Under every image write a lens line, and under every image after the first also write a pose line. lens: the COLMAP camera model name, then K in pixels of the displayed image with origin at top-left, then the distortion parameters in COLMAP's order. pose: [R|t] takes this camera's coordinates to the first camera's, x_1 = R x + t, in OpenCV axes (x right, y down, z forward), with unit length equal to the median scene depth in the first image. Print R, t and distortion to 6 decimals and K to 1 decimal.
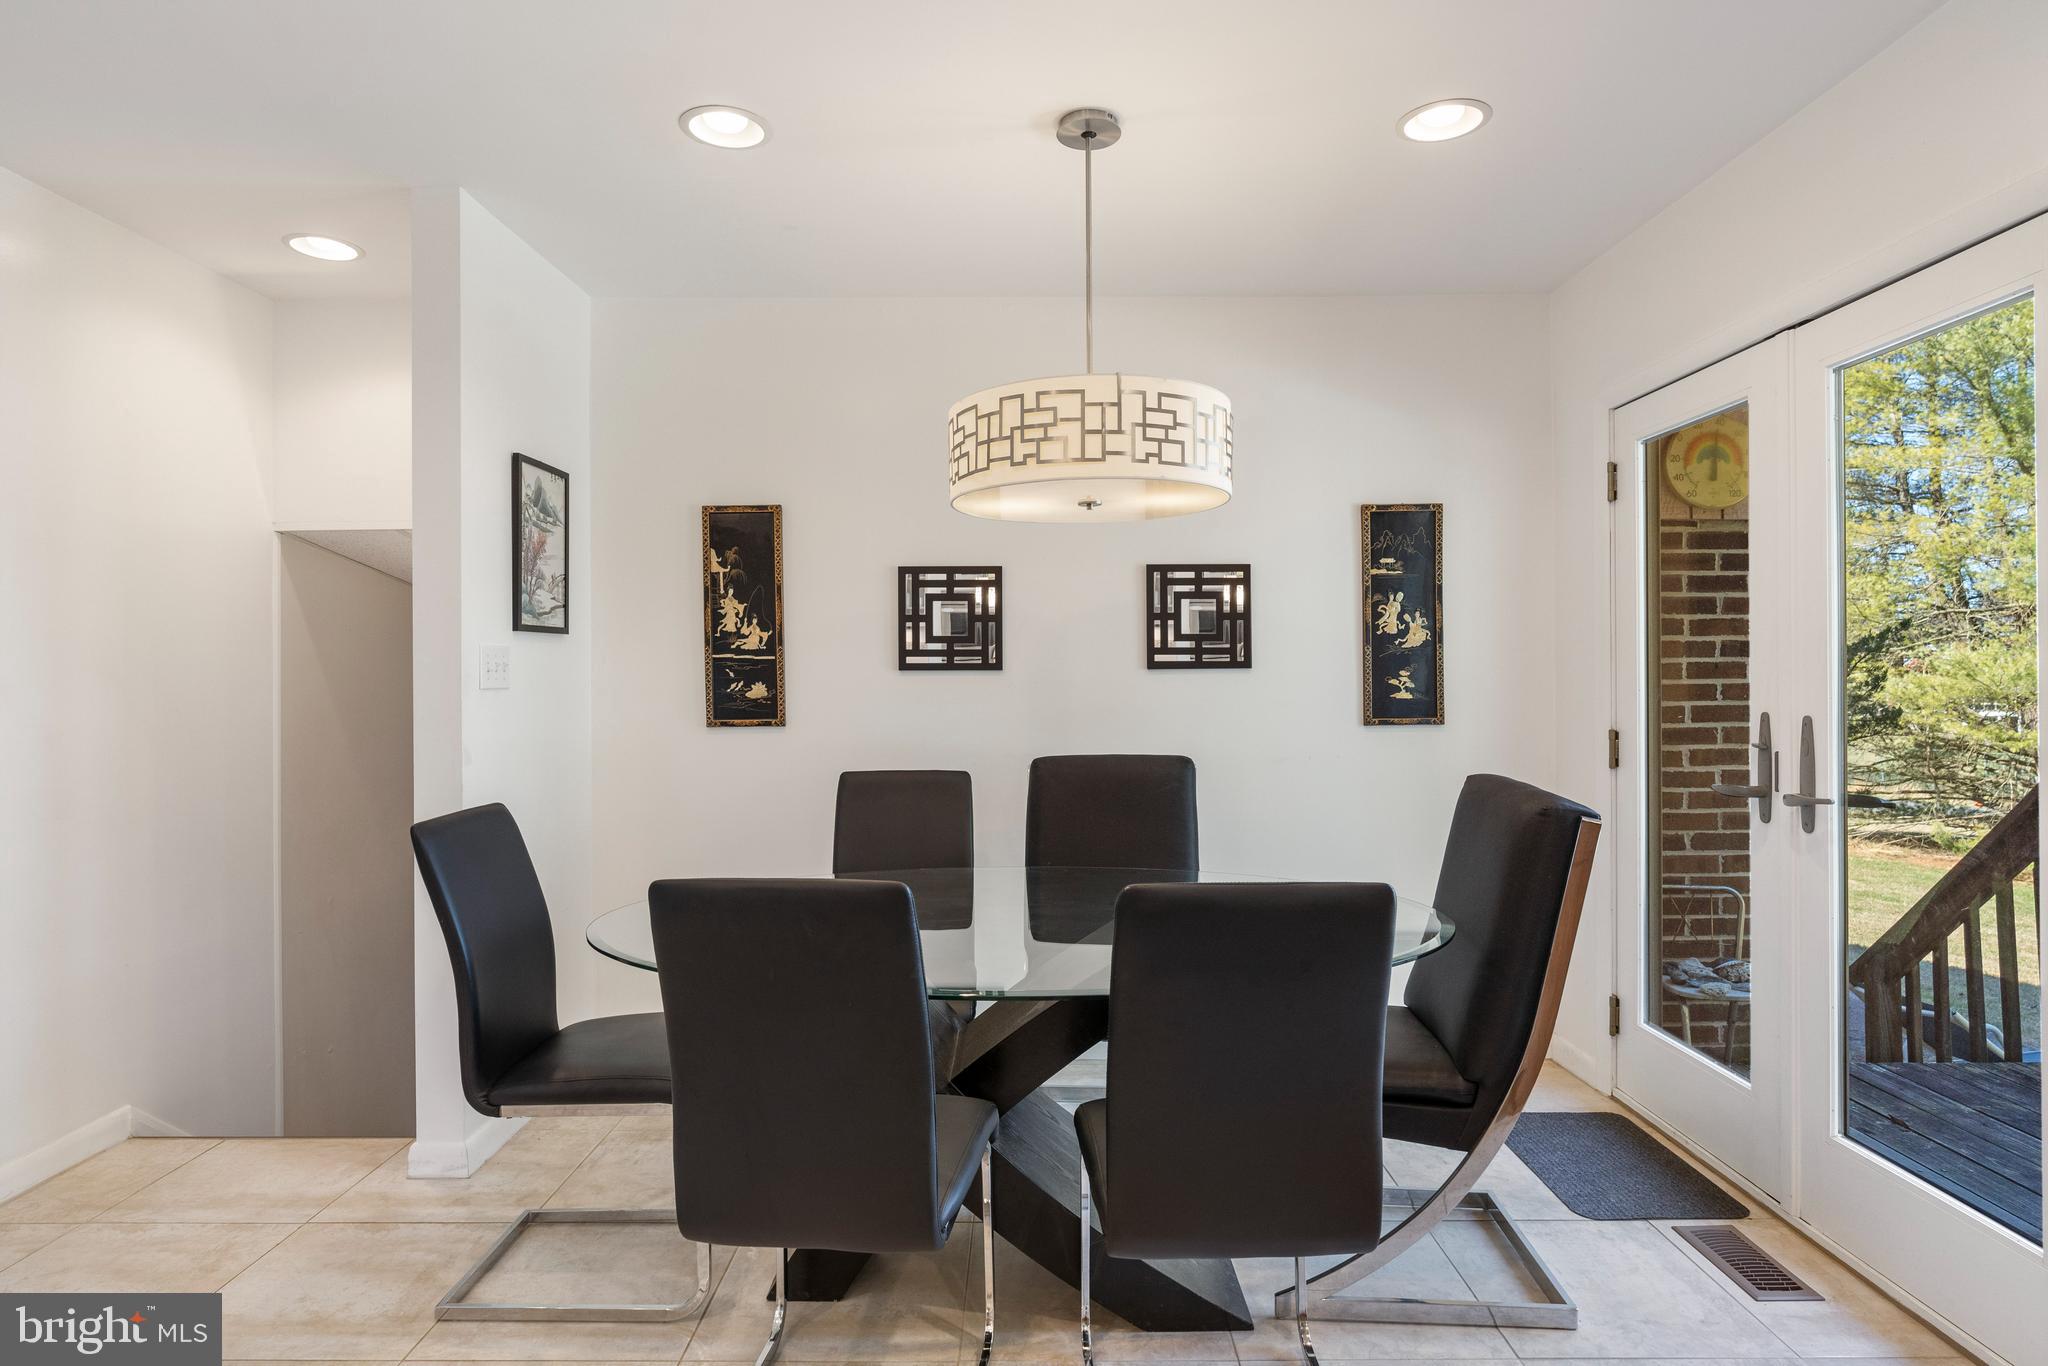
lens RADIAL K [[1123.1, 0, 1042.4], [0, 1123.1, 684.7], [0, 0, 1]] dist [-0.005233, 0.001989]
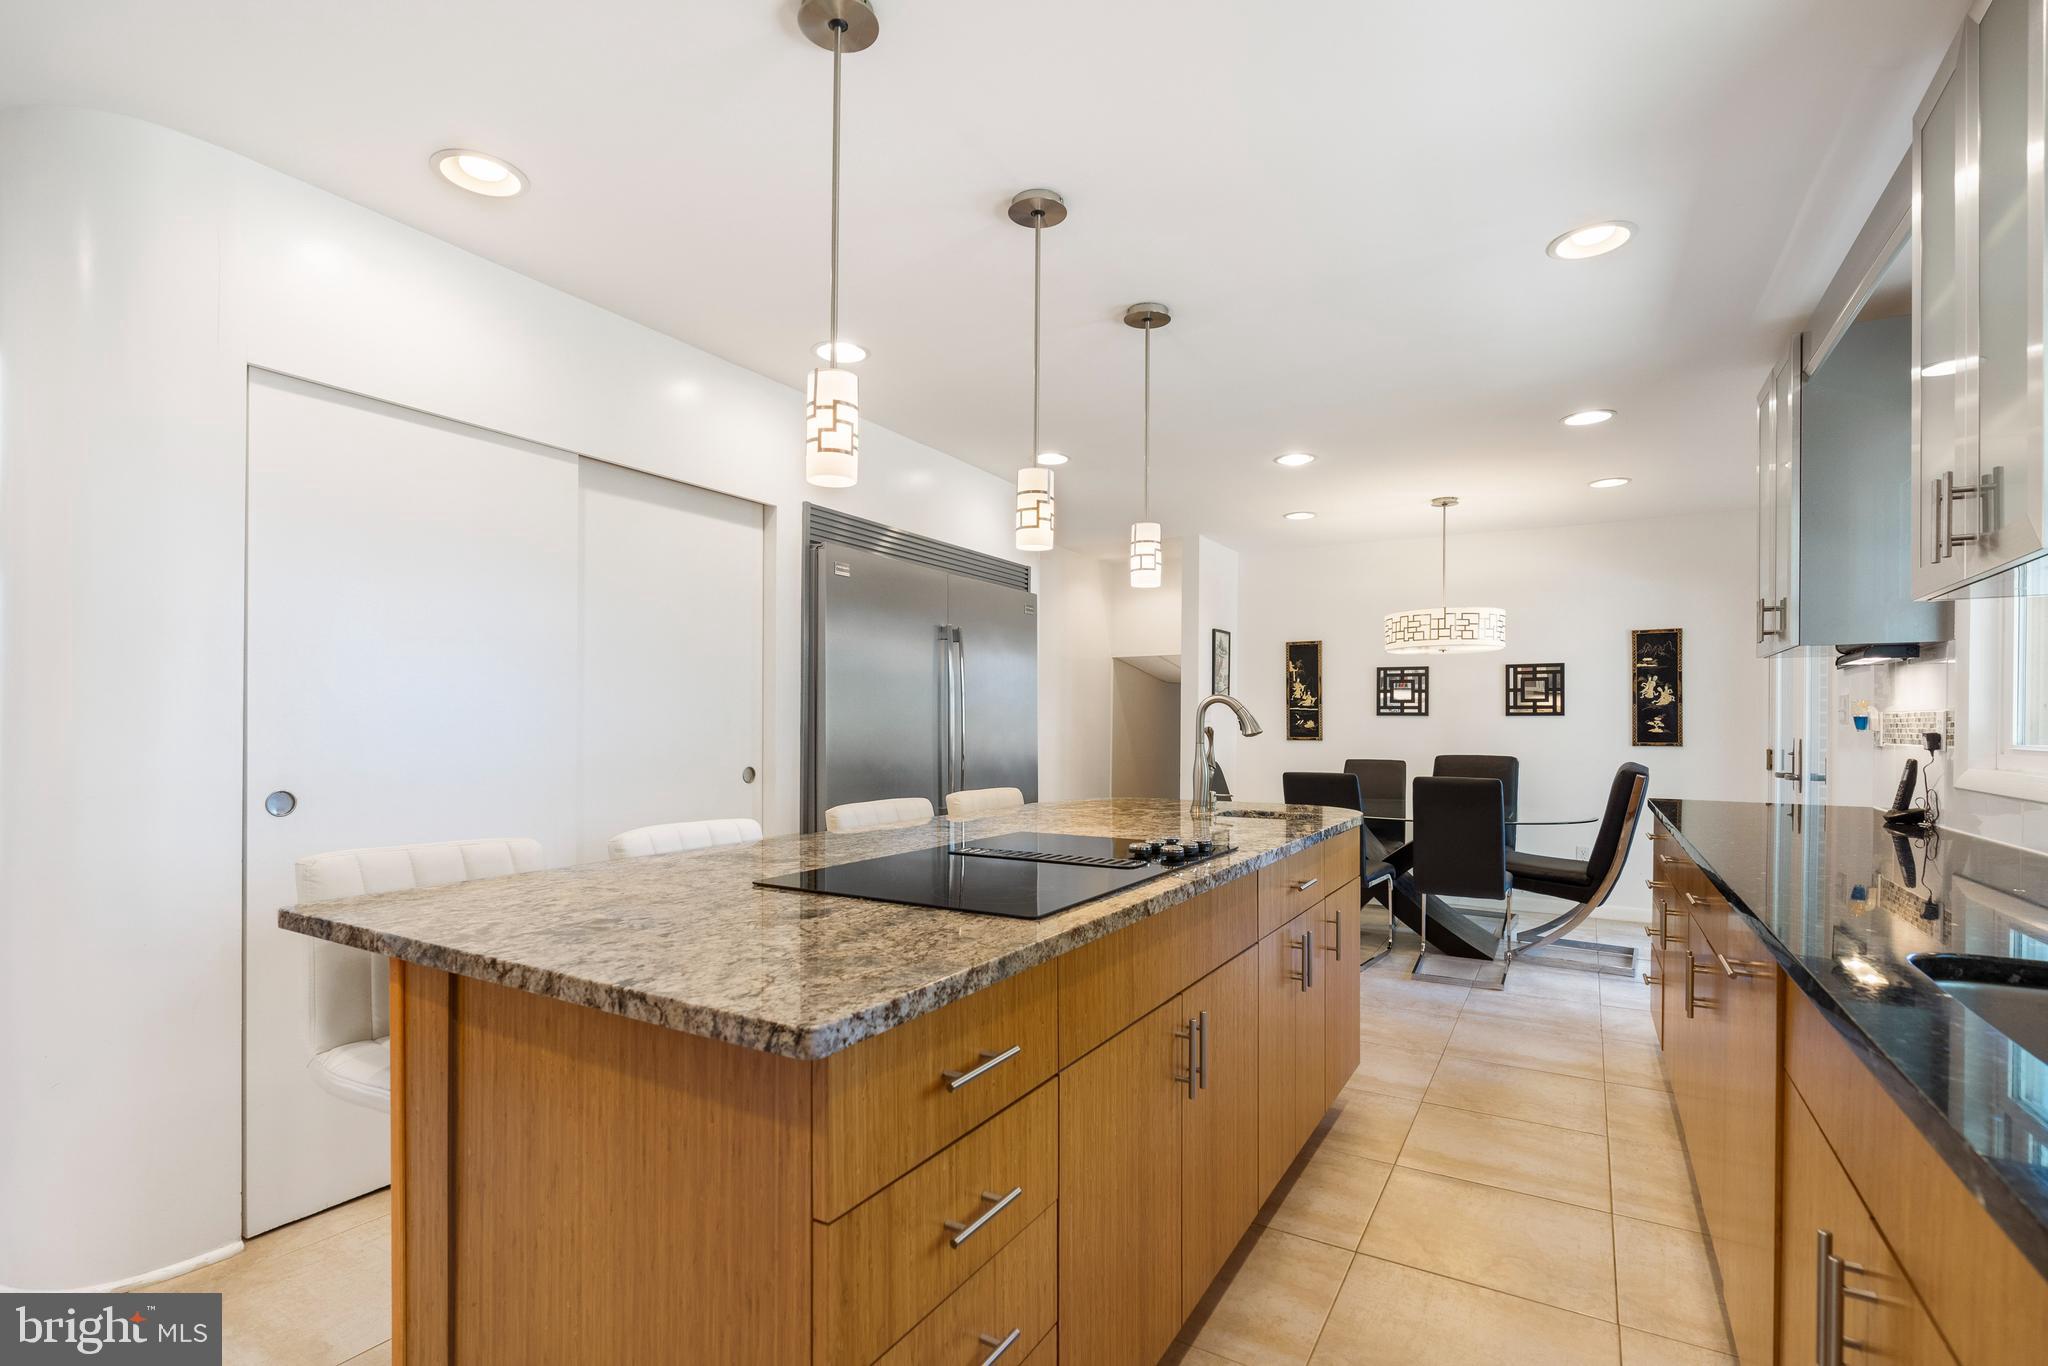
lens RADIAL K [[942.1, 0, 996.6], [0, 942.1, 720.8], [0, 0, 1]] dist [-0.012152, 0.002113]
pose [[0.841309, 0.009937, -0.540464, 0.237638], [-0.014574, 0.999885, -0.004303, 0.015927], [0.540359, 0.011497, 0.841356, -0.927418]]
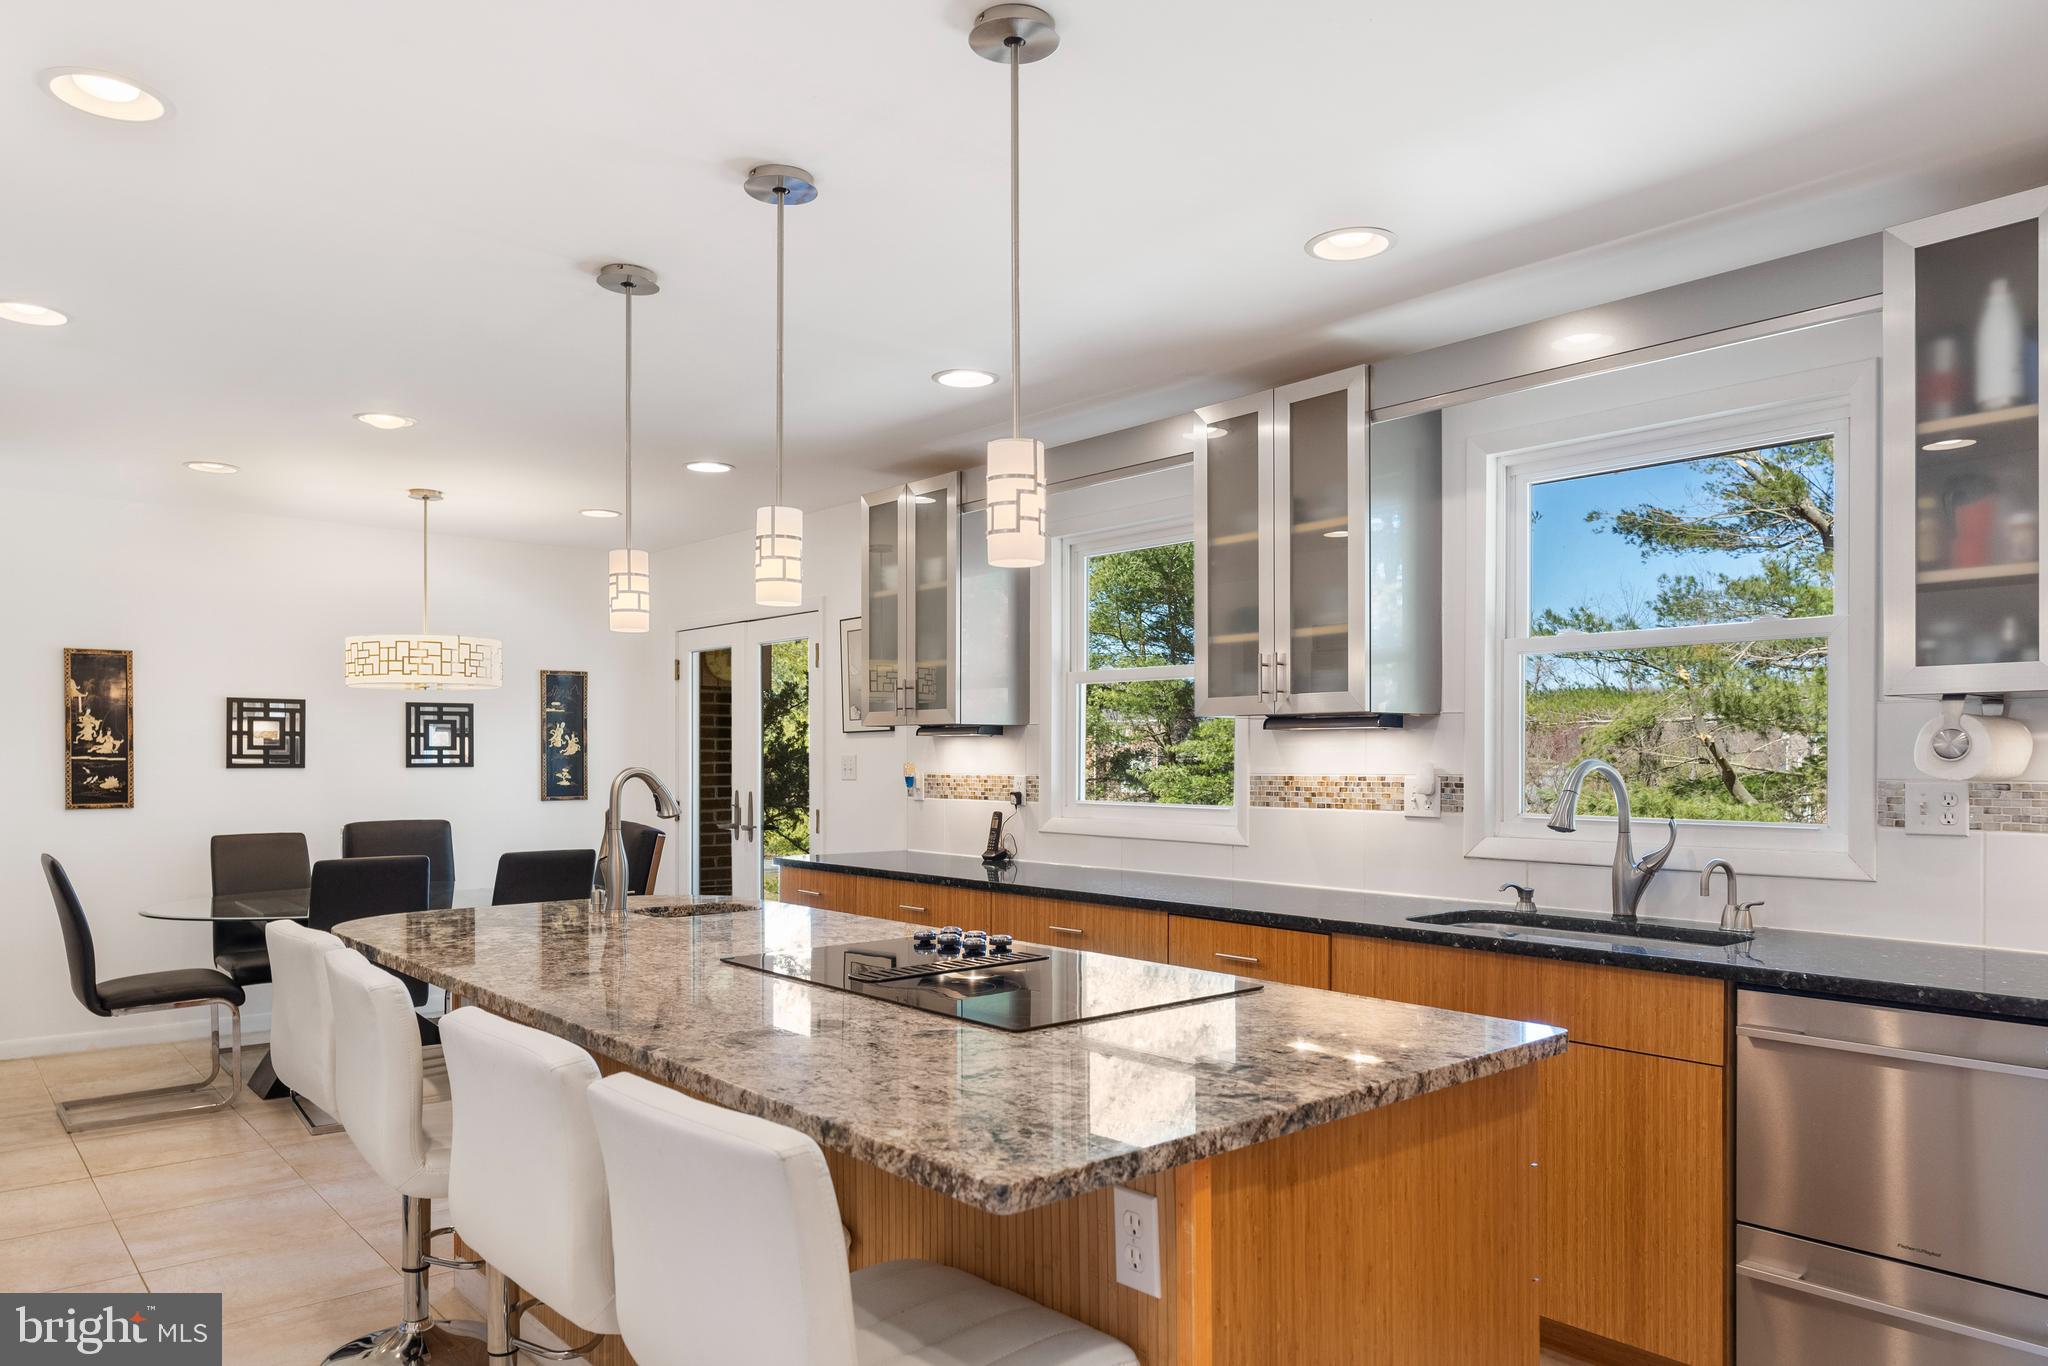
lens RADIAL K [[1381.6, 0, 1006.4], [0, 1381.6, 764.8], [0, 0, 1]] dist [-0.008573, -0.002843]
pose [[0.776440, 0.001976, 0.630189, -0.476419], [-0.000586, 0.999997, -0.002414, -0.013690], [-0.630191, 0.001505, 0.776438, -1.045707]]
